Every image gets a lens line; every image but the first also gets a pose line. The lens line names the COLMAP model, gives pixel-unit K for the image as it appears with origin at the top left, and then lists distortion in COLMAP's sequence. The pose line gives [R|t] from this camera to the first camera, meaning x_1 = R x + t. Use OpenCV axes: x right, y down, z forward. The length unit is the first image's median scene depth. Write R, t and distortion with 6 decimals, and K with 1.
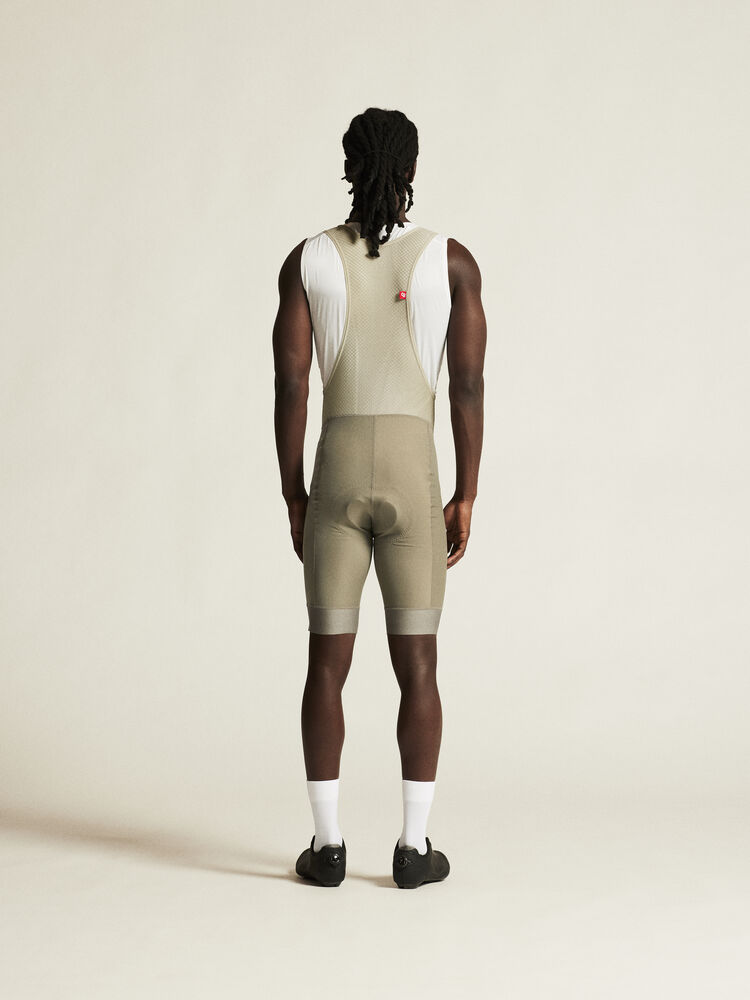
lens RADIAL K [[3834.9, 0, 384.4], [0, 3834.9, 500.8], [0, 0, 1]] dist [0.274703, 0.000000]
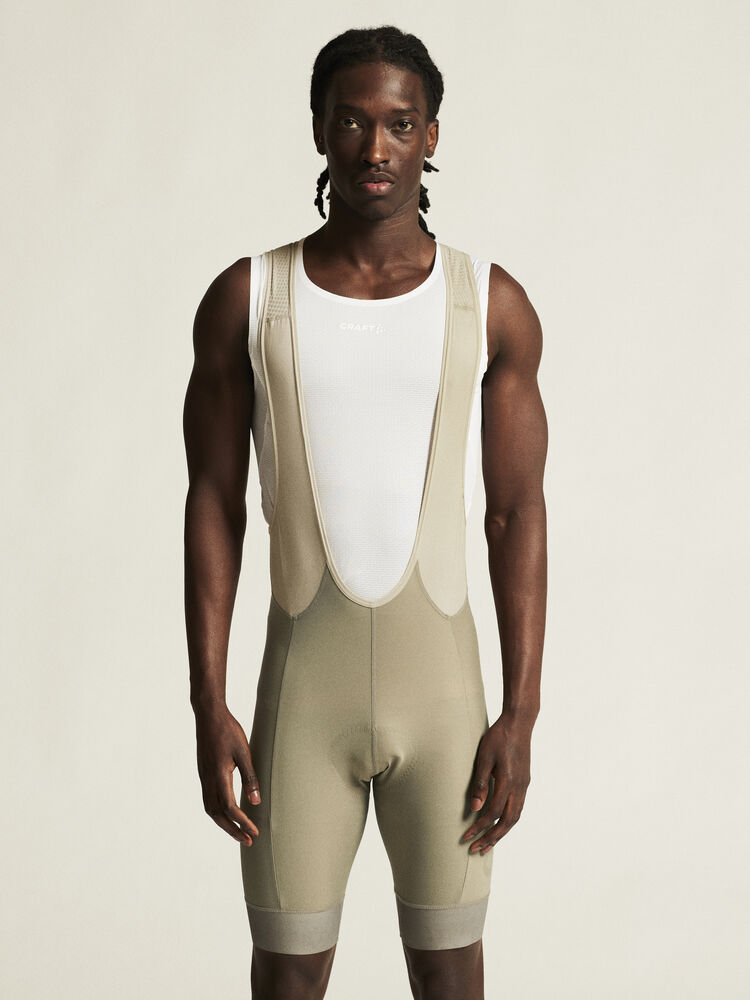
lens RADIAL K [[3834.9, 0, 377.1], [0, 3834.9, 500.8], [0, 0, 1]] dist [0.274703, 0.000000]
pose [[0.999721, -0.002823, 0.023461, -0.013447], [0.005175, 0.994892, -0.100816, 0.024713], [-0.023057, 0.100909, 0.994628, 0.433464]]
